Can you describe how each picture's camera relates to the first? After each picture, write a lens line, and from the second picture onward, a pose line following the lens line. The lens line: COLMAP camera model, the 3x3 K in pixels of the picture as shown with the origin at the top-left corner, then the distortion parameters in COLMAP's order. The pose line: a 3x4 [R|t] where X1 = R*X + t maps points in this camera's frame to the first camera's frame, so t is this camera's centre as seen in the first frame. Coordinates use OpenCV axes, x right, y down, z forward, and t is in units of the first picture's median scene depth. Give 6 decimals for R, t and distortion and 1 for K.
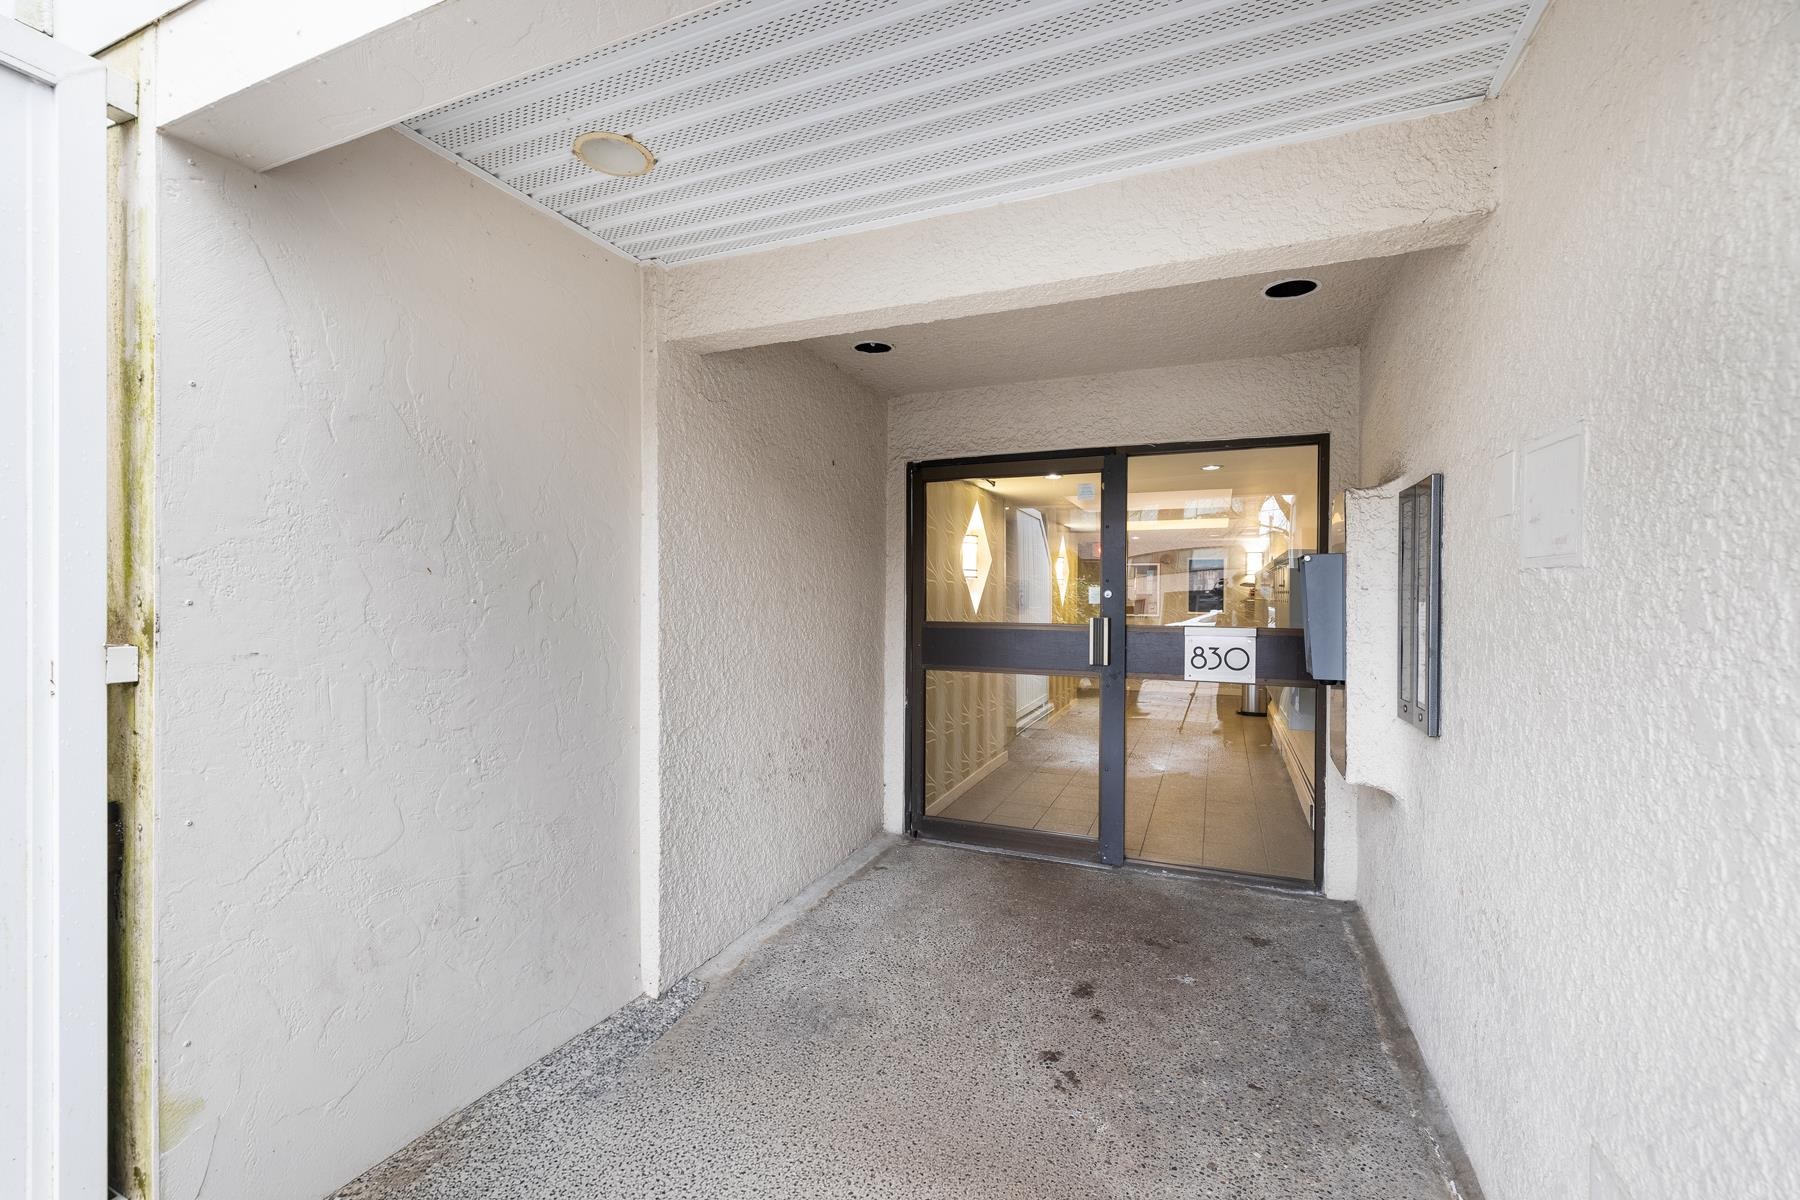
lens RADIAL K [[761.6, 0, 899.6], [0, 761.6, 598.5], [0, 0, 1]] dist [0.004569, -0.001018]
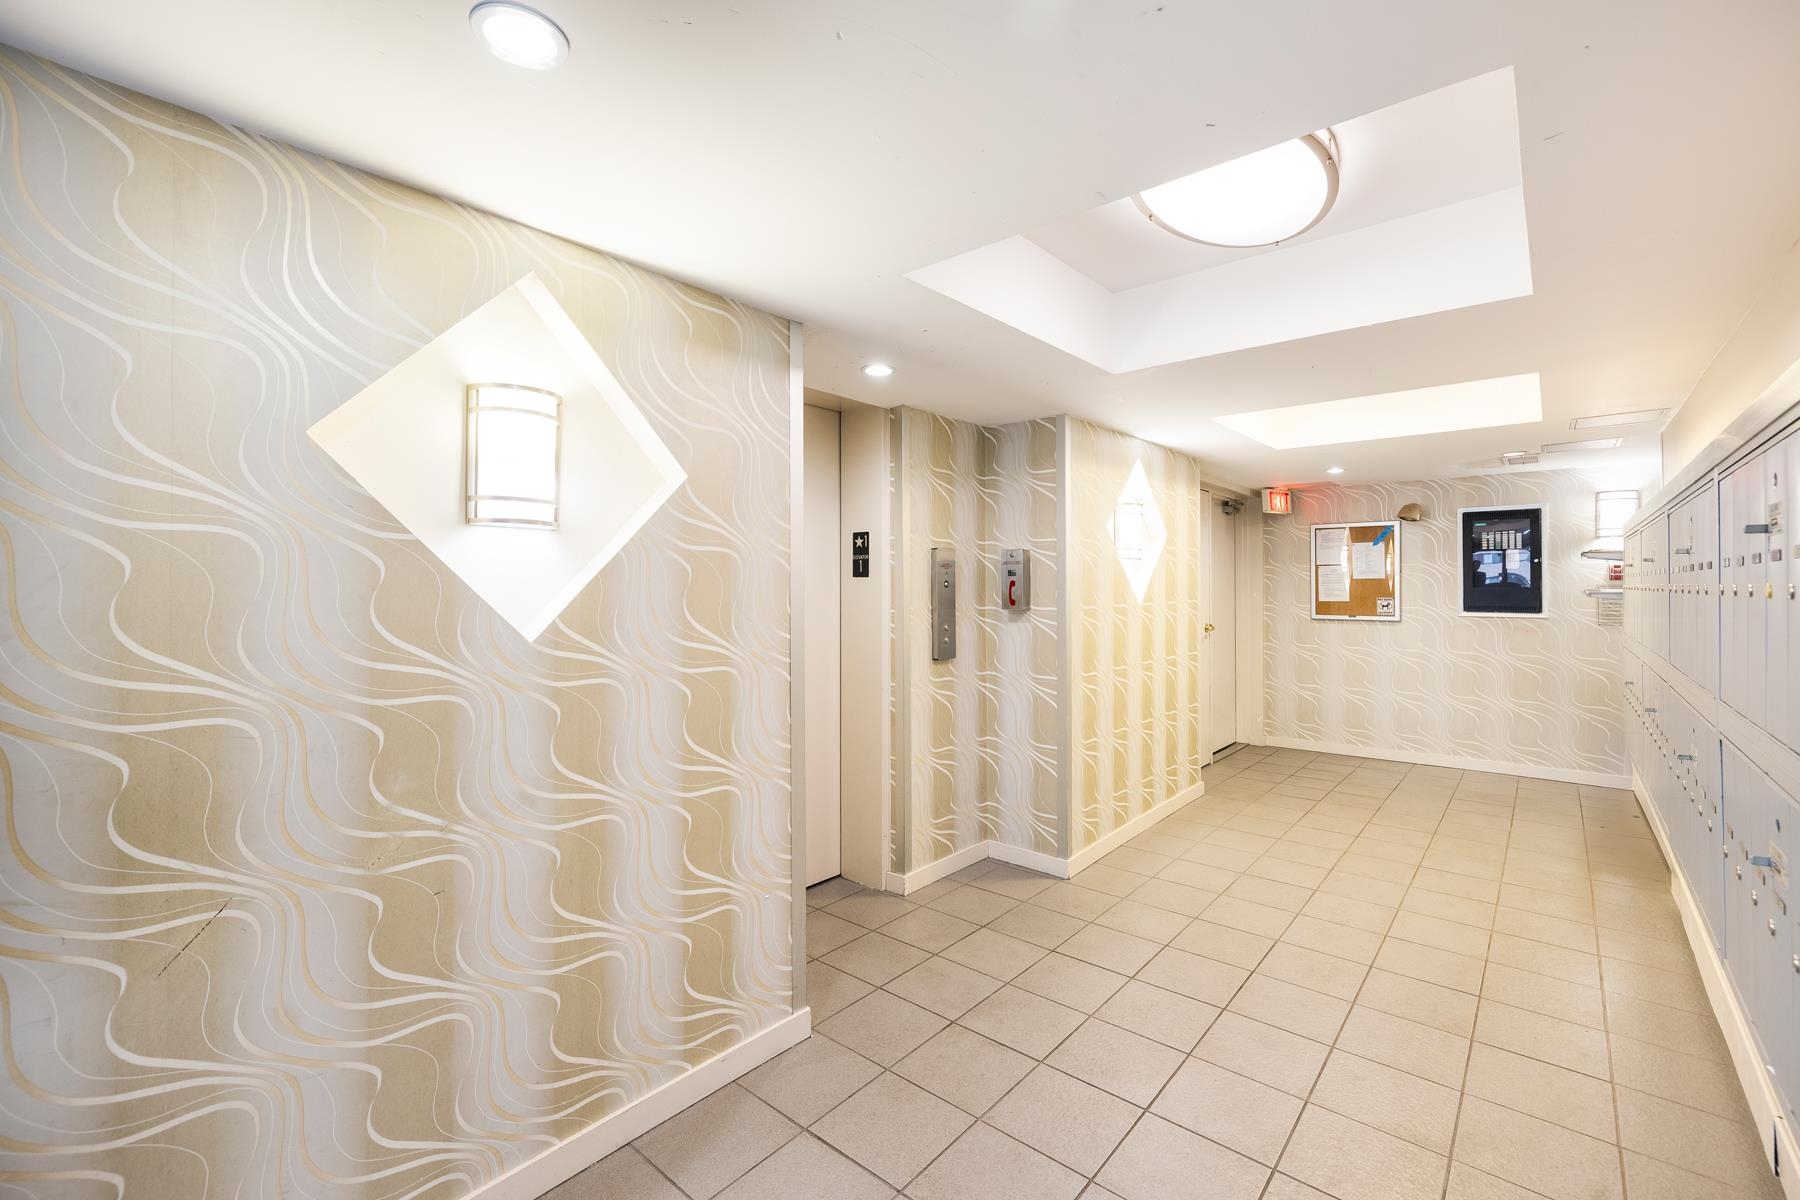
lens RADIAL K [[761.6, 0, 901.2], [0, 761.6, 597.1], [0, 0, 1]] dist [0.004569, -0.001018]
pose [[0.956376, 0.006485, -0.292068, 0.099187], [-0.002596, 0.999903, 0.013704, 0.000934], [0.292129, -0.012348, 0.956299, 0.231285]]
